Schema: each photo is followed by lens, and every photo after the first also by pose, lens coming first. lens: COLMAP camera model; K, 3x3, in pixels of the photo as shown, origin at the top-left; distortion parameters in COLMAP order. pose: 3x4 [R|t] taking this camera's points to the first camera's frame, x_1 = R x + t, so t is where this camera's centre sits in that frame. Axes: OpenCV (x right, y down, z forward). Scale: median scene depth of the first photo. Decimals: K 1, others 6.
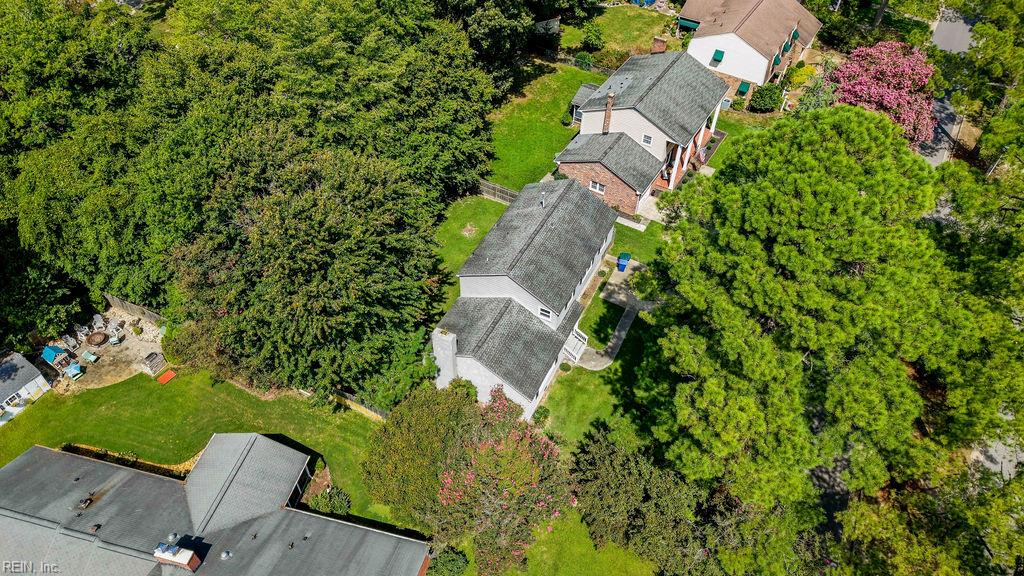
lens RADIAL K [[667.6, 0, 512.0], [0, 667.6, 288.0], [0, 0, 1]] dist [0.006381, 0.001993]
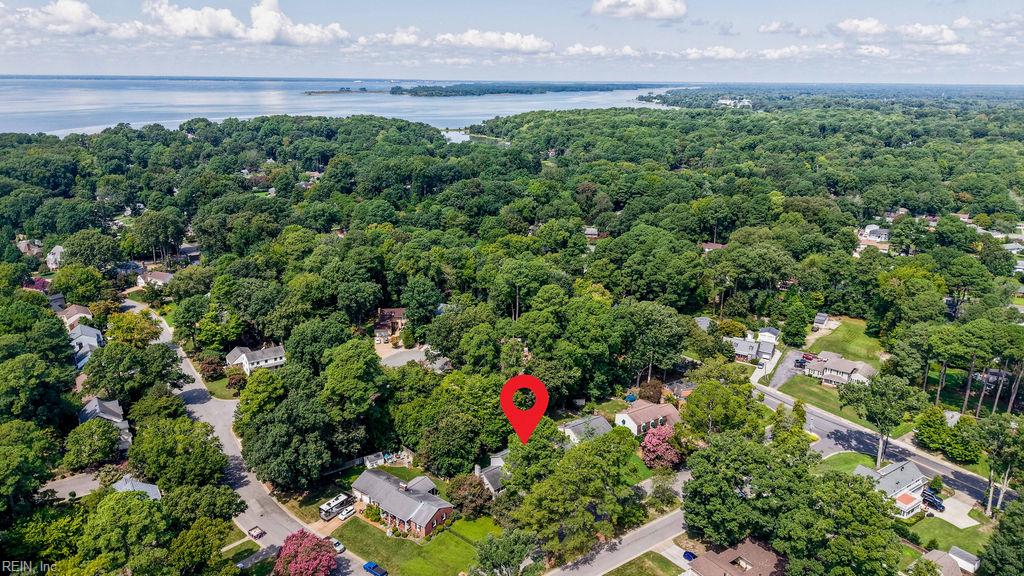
lens RADIAL K [[667.6, 0, 512.0], [0, 667.6, 288.0], [0, 0, 1]] dist [0.006381, 0.001993]
pose [[0.915673, 0.090018, -0.391713, 1.330230], [-0.282613, 0.837182, -0.468249, 0.862200], [0.285784, 0.539466, 0.792025, -2.261282]]
